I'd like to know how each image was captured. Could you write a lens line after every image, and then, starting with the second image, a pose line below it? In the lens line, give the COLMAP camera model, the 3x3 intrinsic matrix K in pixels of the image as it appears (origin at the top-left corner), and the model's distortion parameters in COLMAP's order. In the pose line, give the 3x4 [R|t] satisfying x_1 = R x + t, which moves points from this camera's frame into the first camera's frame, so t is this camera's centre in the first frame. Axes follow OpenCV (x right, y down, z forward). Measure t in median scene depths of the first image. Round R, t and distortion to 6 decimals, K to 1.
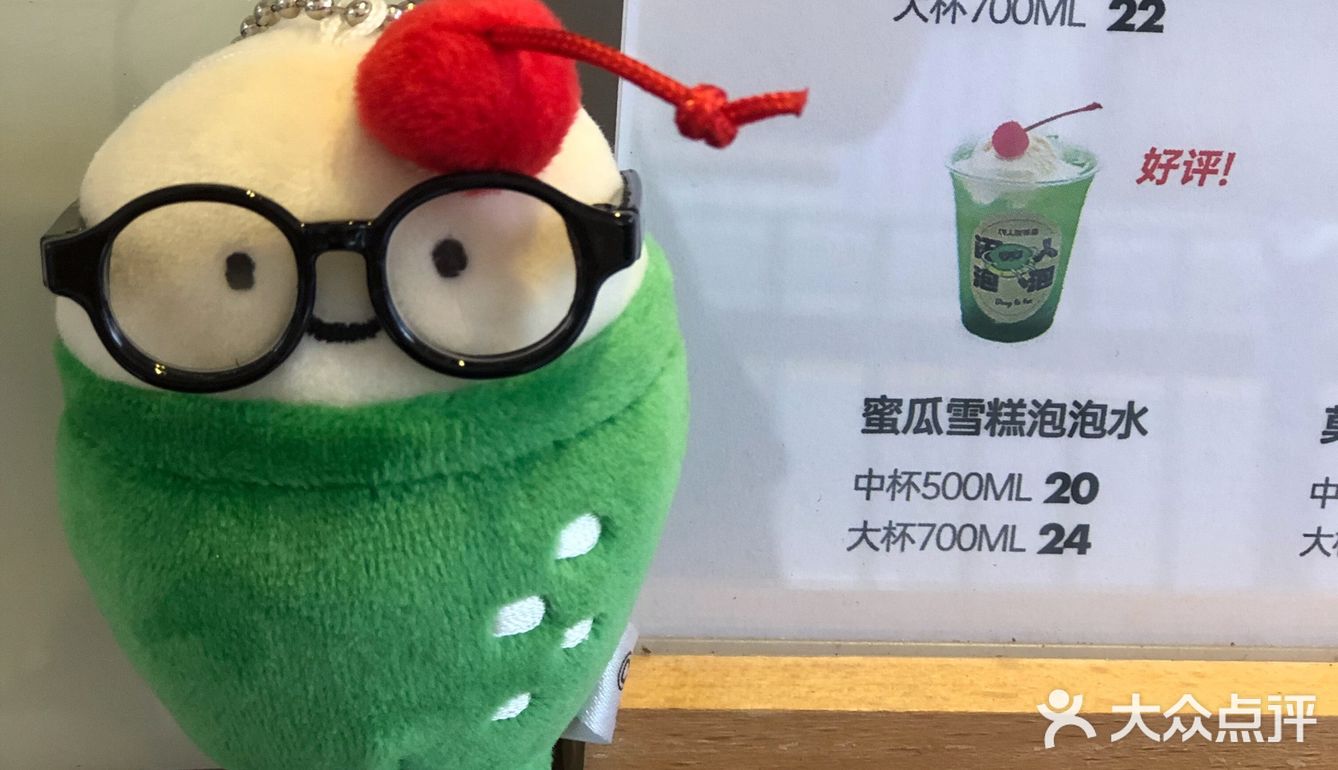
lens RADIAL K [[2822.2, 0, 669.1], [0, 2822.2, 387.2], [0, 0, 1]] dist [-0.158346, 0.000000]
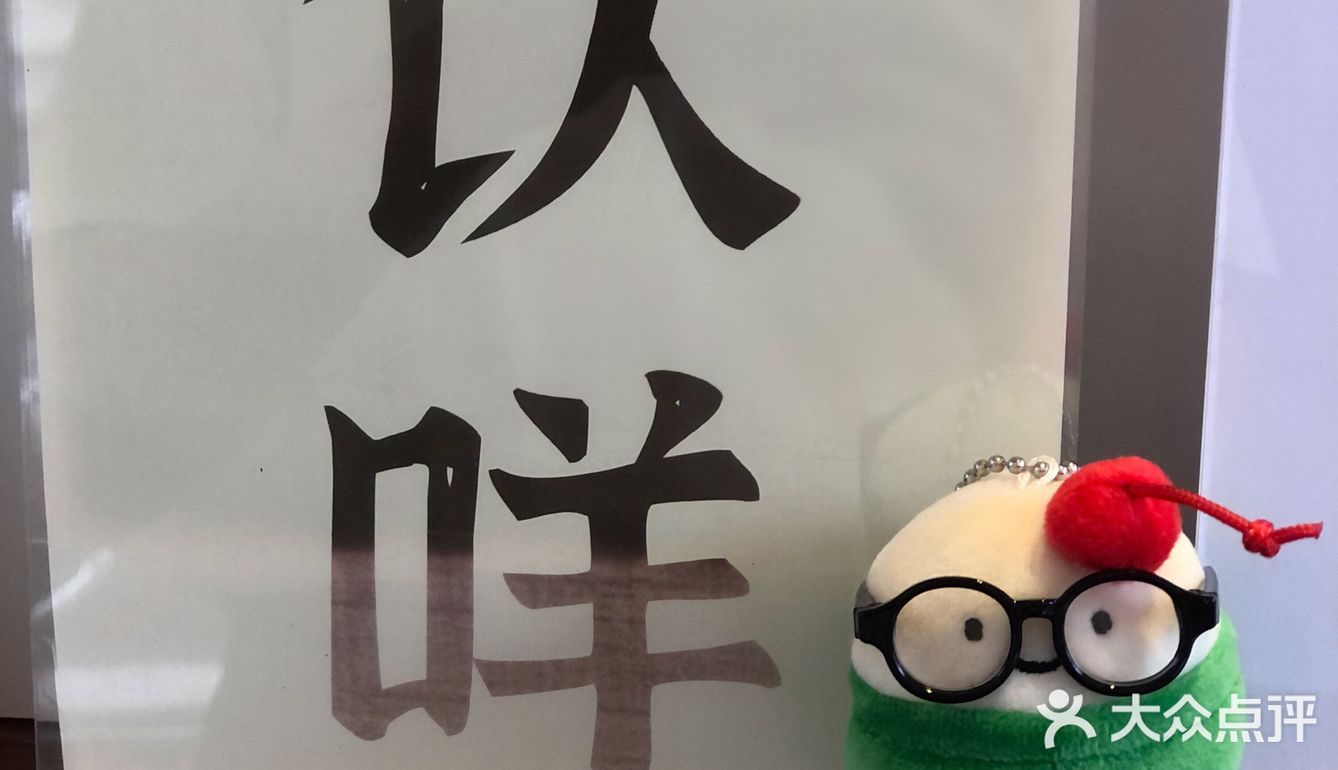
lens RADIAL K [[2822.2, 0, 668.1], [0, 2822.2, 381.1], [0, 0, 1]] dist [-0.158346, 0.000000]
pose [[0.983929, -0.005623, -0.178472, -0.033764], [-0.017093, 0.991948, -0.125490, 0.024022], [0.177741, 0.126524, 0.975910, -0.653010]]
